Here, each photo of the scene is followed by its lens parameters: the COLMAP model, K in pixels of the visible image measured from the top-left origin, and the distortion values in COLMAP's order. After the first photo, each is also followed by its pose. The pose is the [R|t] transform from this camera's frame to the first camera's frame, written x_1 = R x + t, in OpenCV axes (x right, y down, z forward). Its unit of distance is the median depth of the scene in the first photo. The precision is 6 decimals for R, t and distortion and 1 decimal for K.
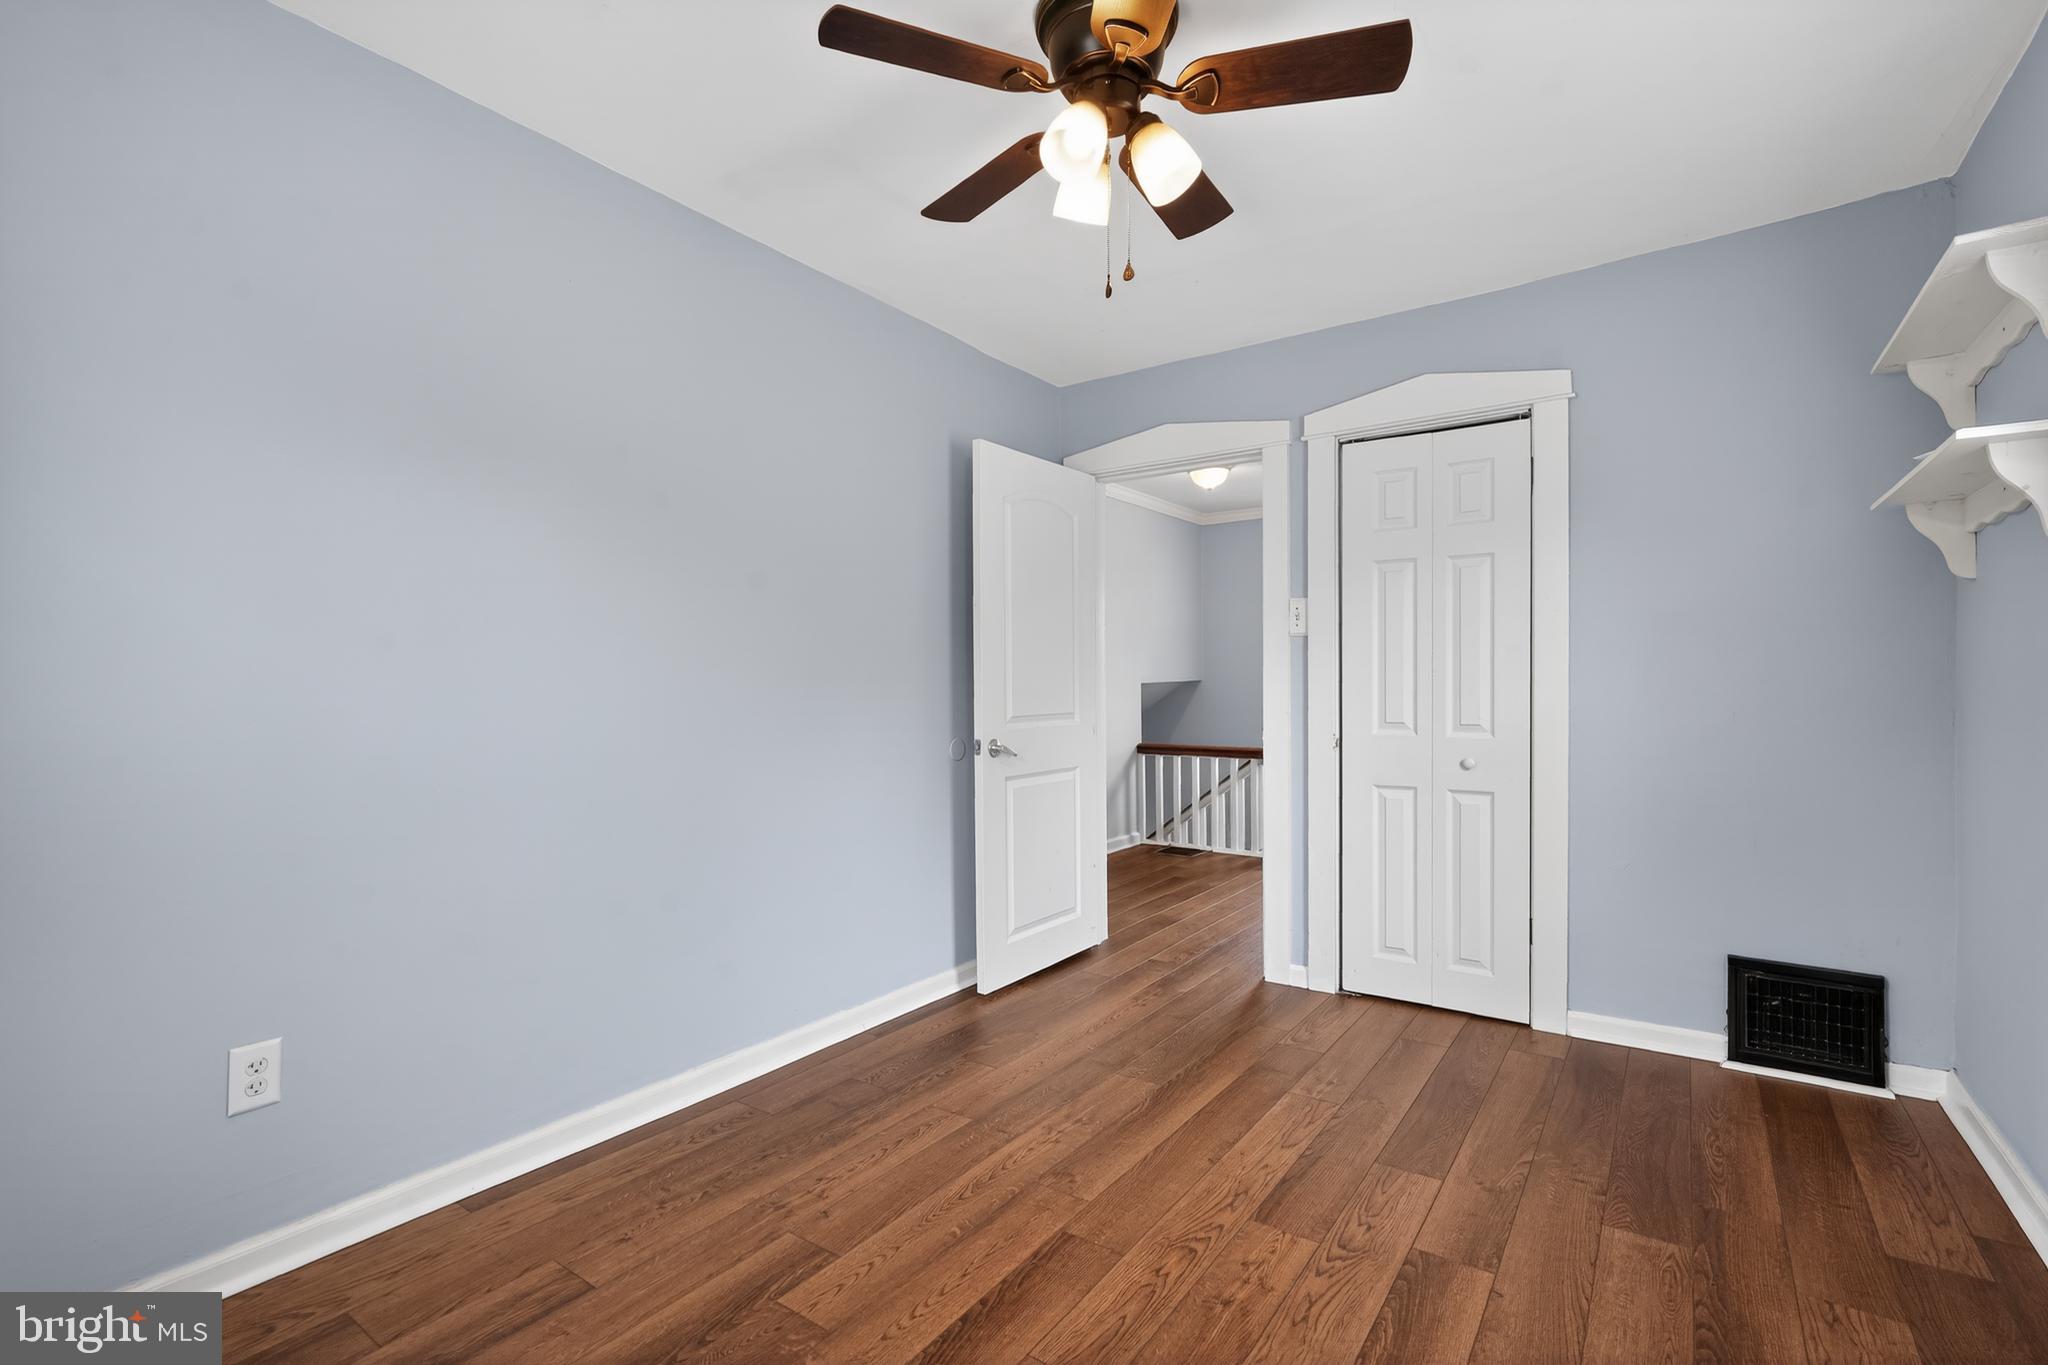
lens RADIAL K [[935.3, 0, 1034.5], [0, 935.3, 691.1], [0, 0, 1]] dist [-0.002931, 0.001810]
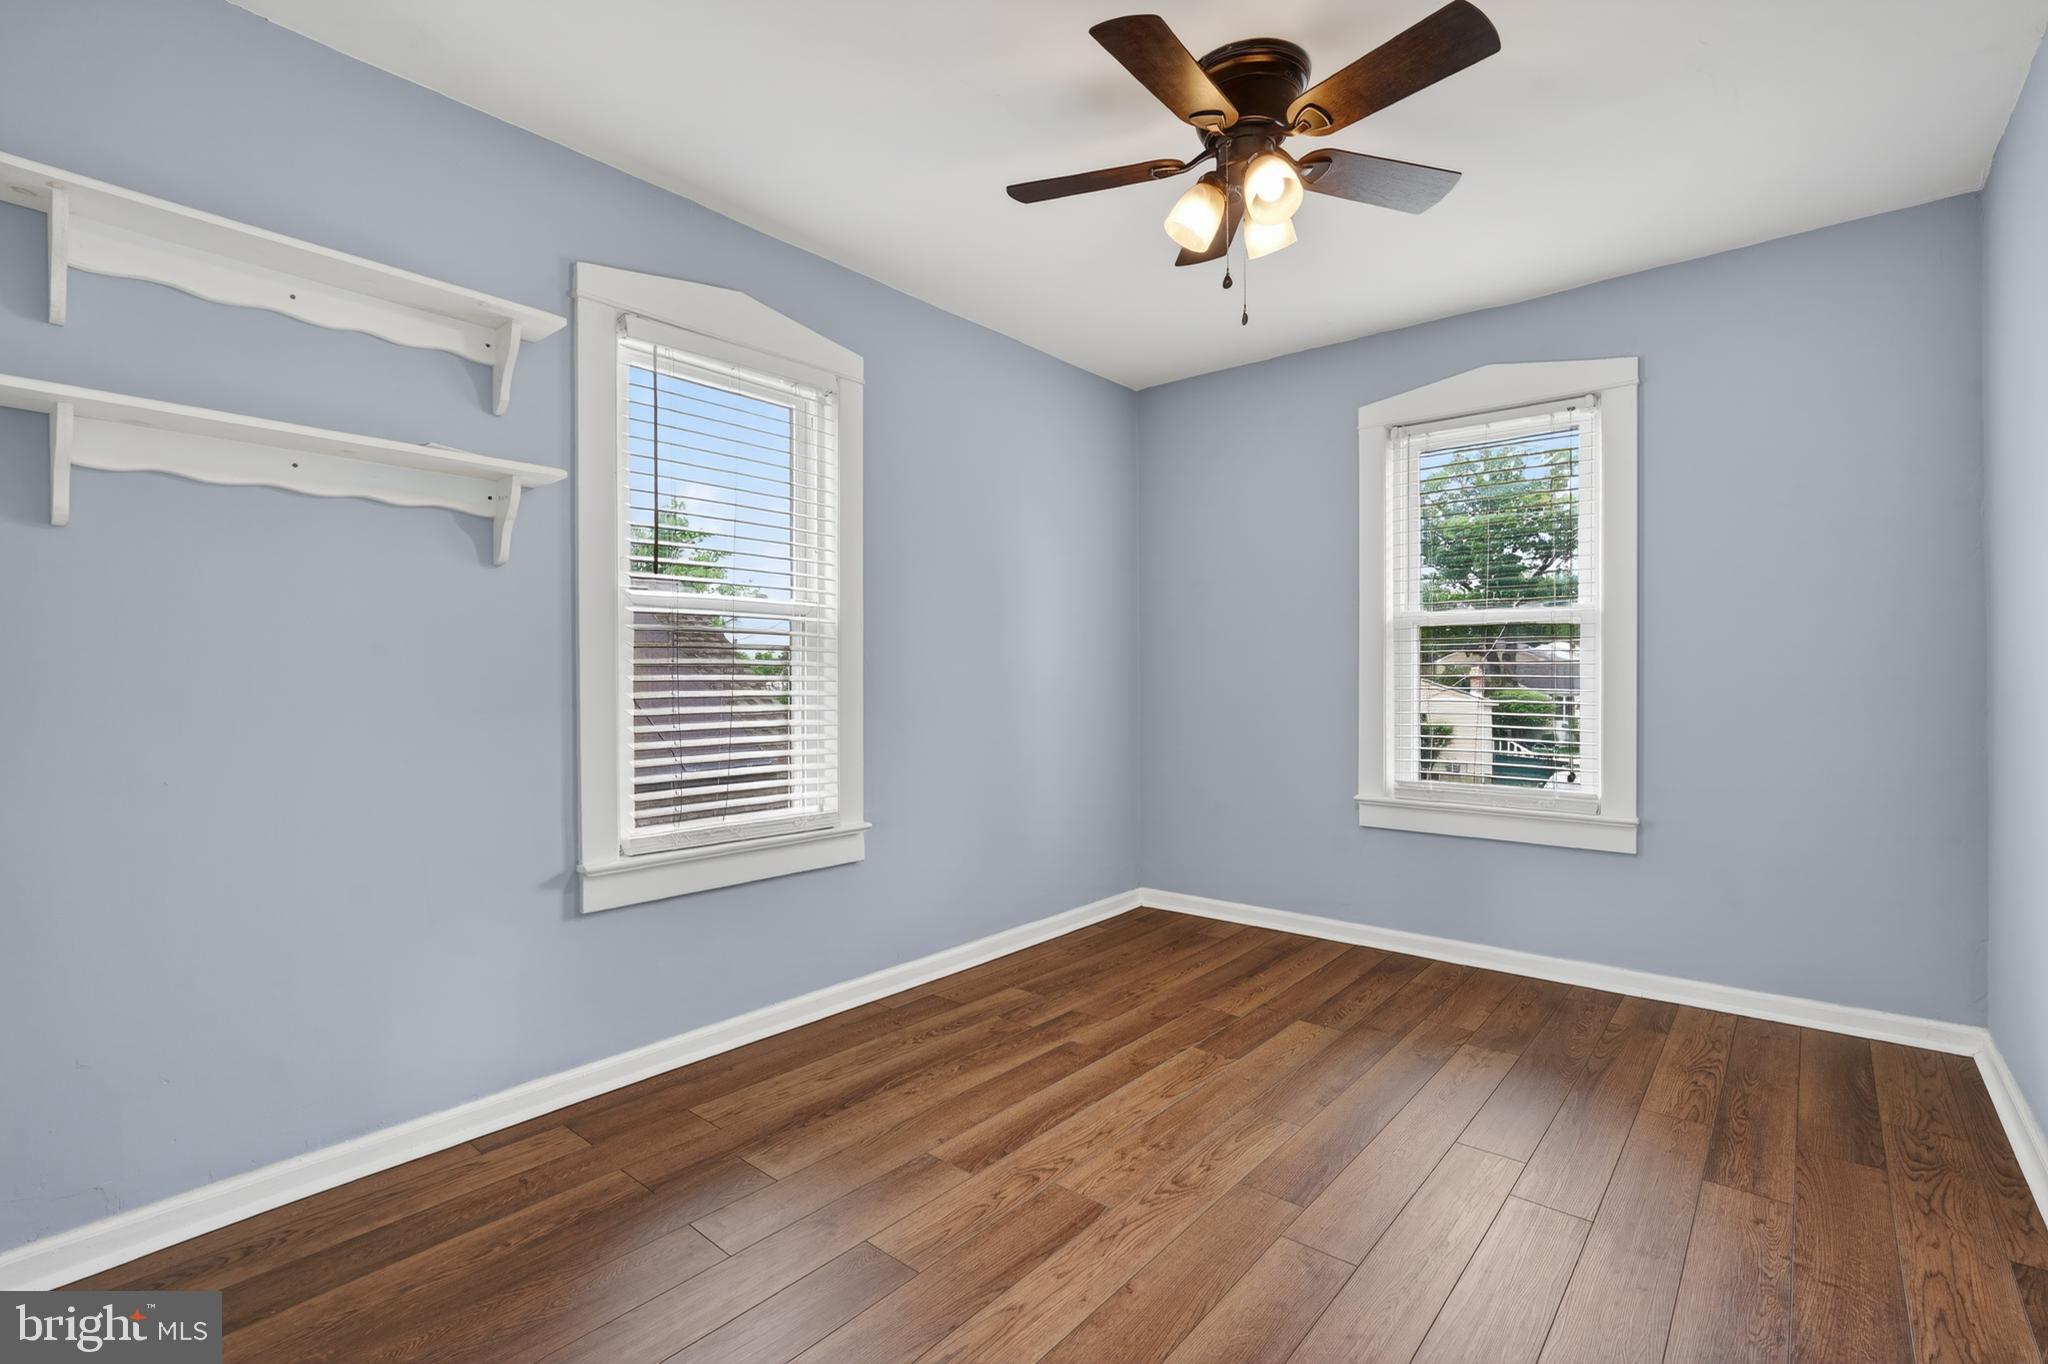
lens RADIAL K [[935.3, 0, 1034.5], [0, 935.3, 690.6], [0, 0, 1]] dist [-0.002931, 0.001810]
pose [[-0.996261, 0.009673, 0.085855, 0.227473], [0.010786, 0.999864, 0.012505, 0.011845], [-0.085722, 0.013385, -0.996229, 2.034080]]
